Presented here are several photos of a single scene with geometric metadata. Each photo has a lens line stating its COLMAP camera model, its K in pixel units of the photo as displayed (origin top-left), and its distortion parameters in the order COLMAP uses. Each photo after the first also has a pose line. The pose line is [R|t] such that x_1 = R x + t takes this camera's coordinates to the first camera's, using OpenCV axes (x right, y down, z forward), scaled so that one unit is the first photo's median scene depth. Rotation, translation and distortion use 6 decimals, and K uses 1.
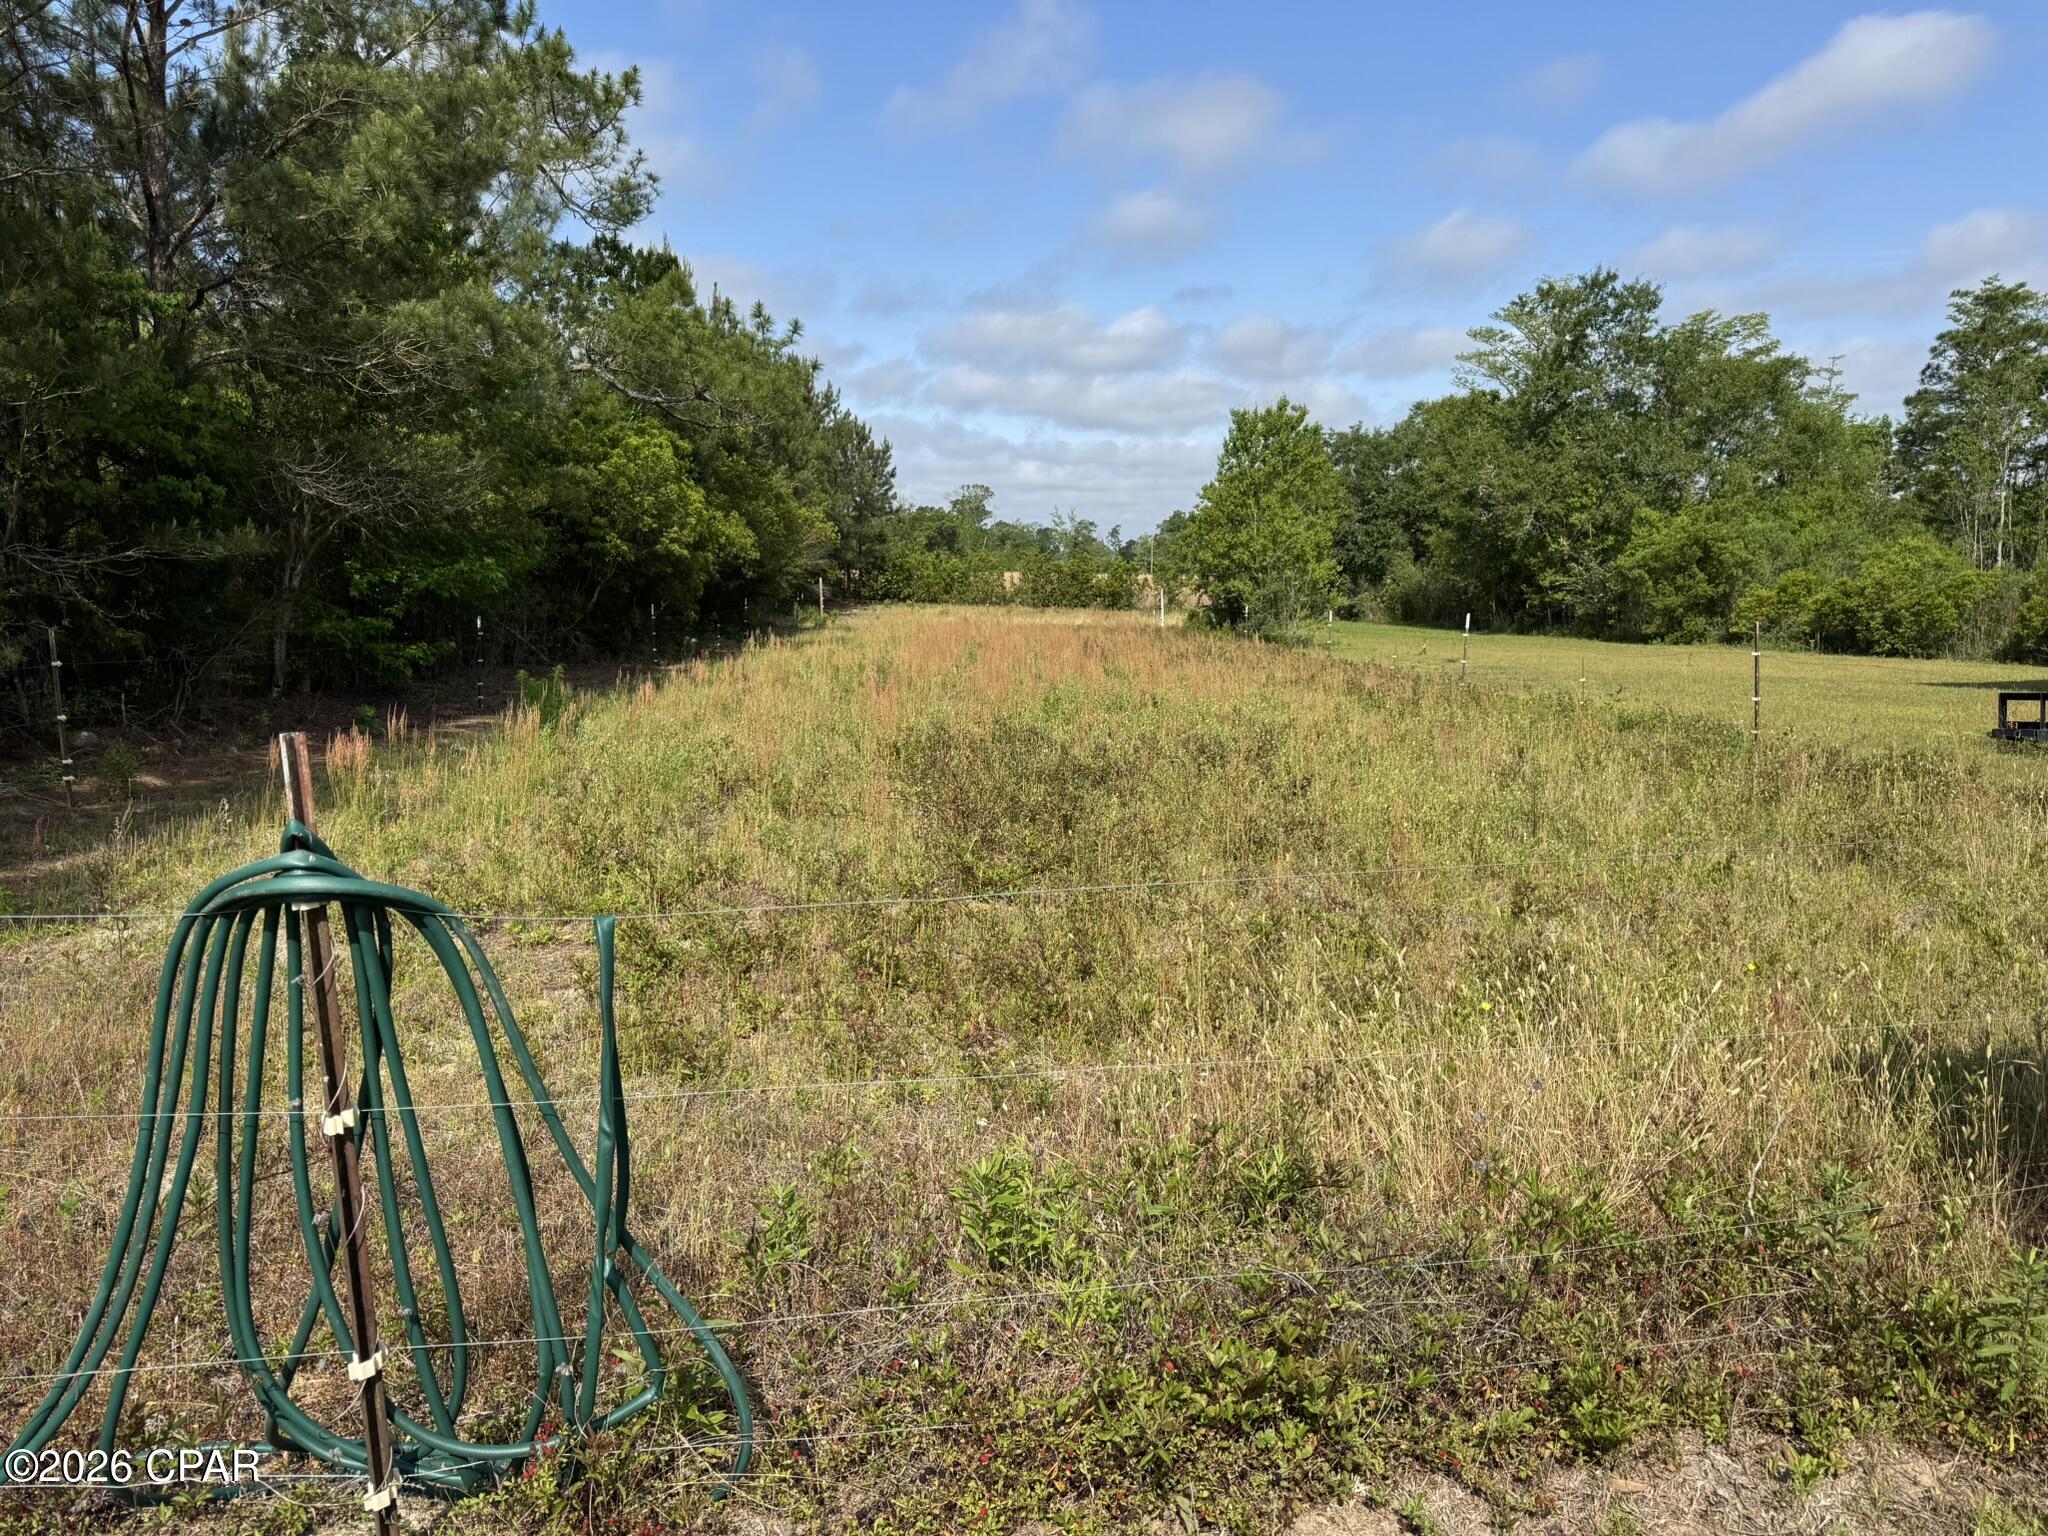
lens RADIAL K [[1432.2, 0, 1015.2], [0, 1432.2, 777.6], [0, 0, 1]] dist [-0.007707, -0.011528]
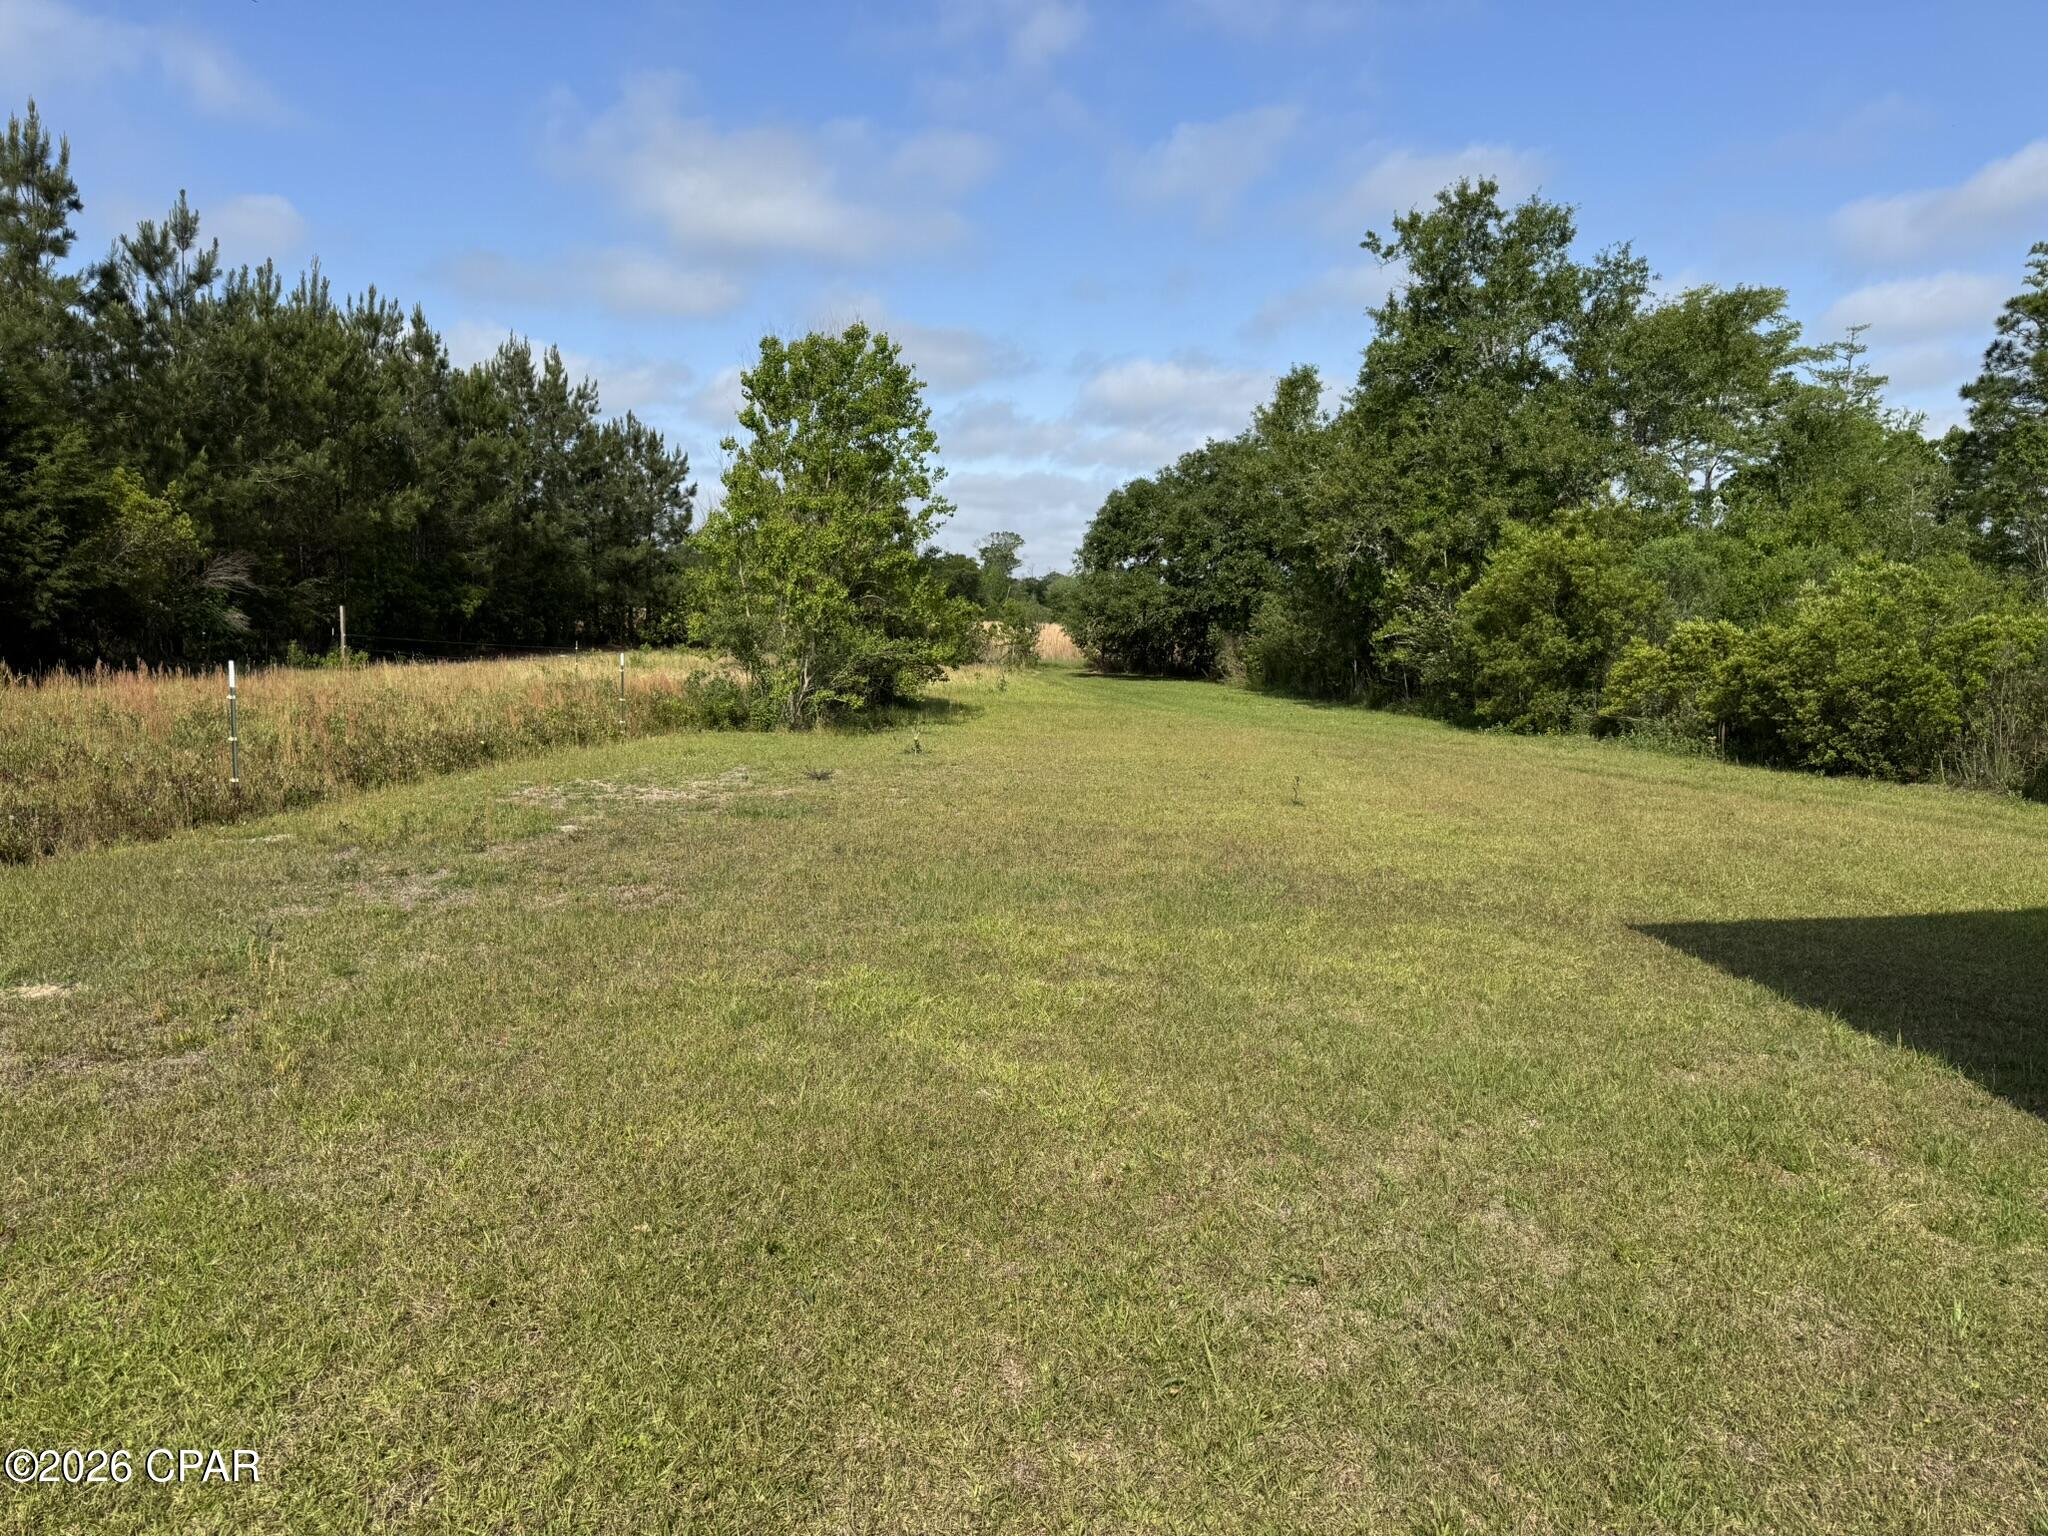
lens RADIAL K [[1432.2, 0, 1031.4], [0, 1432.2, 755.3], [0, 0, 1]] dist [-0.007707, -0.011528]
pose [[0.997704, 0.025538, -0.062727, 0.231655], [-0.028874, 0.998183, -0.052880, -0.036778], [0.061263, 0.054570, 0.996629, 0.301308]]
